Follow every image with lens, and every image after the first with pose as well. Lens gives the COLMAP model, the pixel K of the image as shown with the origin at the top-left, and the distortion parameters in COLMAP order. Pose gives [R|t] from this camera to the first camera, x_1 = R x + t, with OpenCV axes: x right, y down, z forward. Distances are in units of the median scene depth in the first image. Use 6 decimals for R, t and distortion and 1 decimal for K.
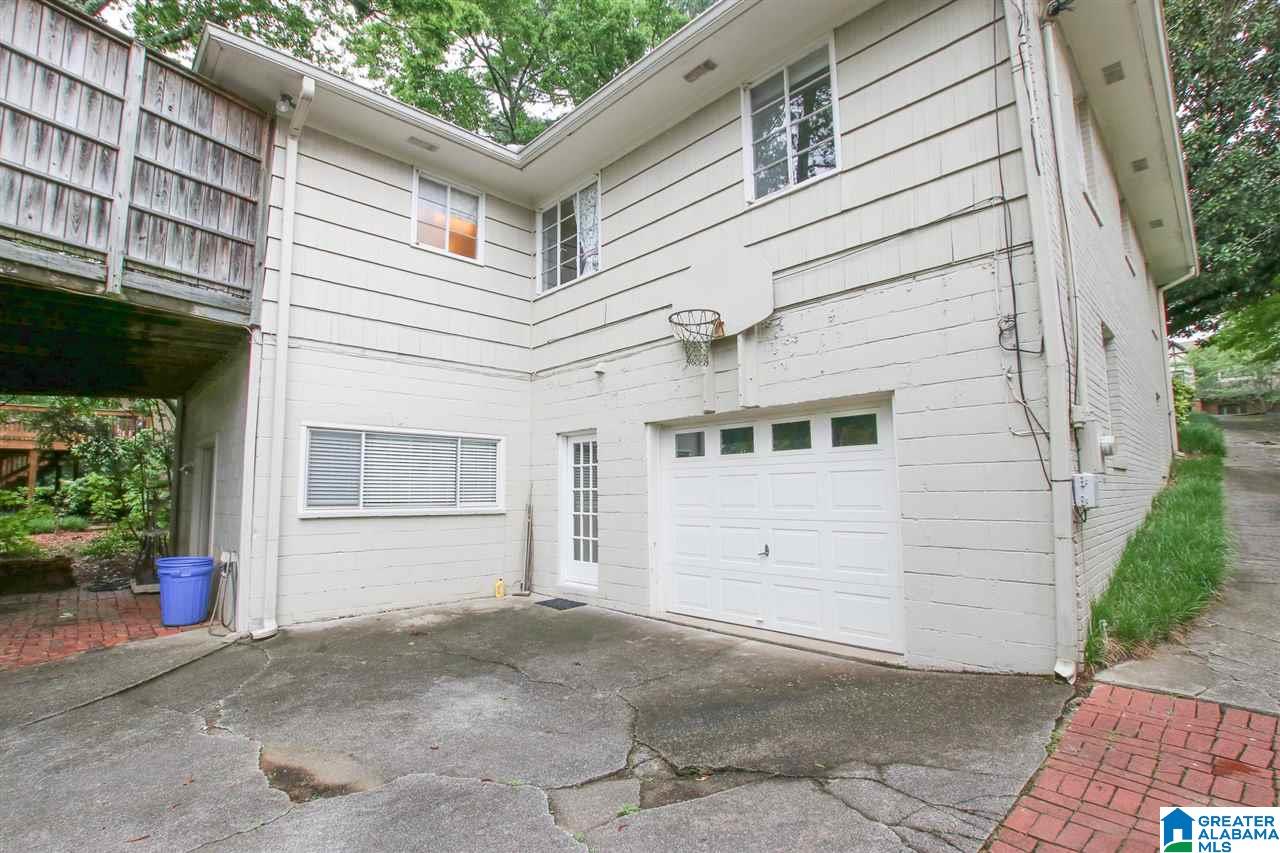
lens RADIAL K [[588.5, 0, 637.8], [0, 588.5, 428.4], [0, 0, 1]] dist [-0.016510, -0.000134]
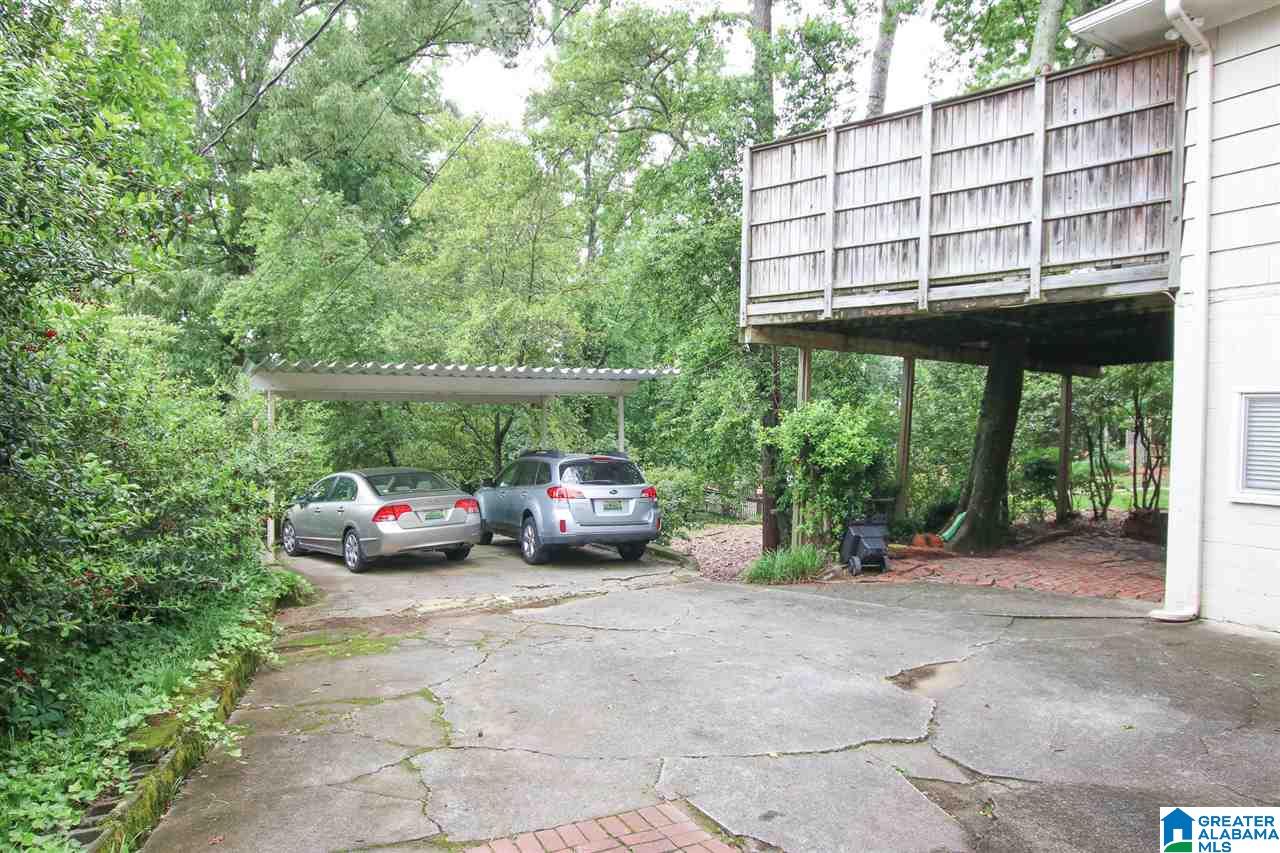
lens RADIAL K [[749.4, 0, 640.0], [0, 749.4, 426.5], [0, 0, 1]] dist [-0.000537, -0.000313]
pose [[-0.167770, 0.007645, -0.985796, 0.725085], [0.078136, 0.996927, -0.005566, -0.019533], [0.982725, -0.077960, -0.167852, 0.387254]]
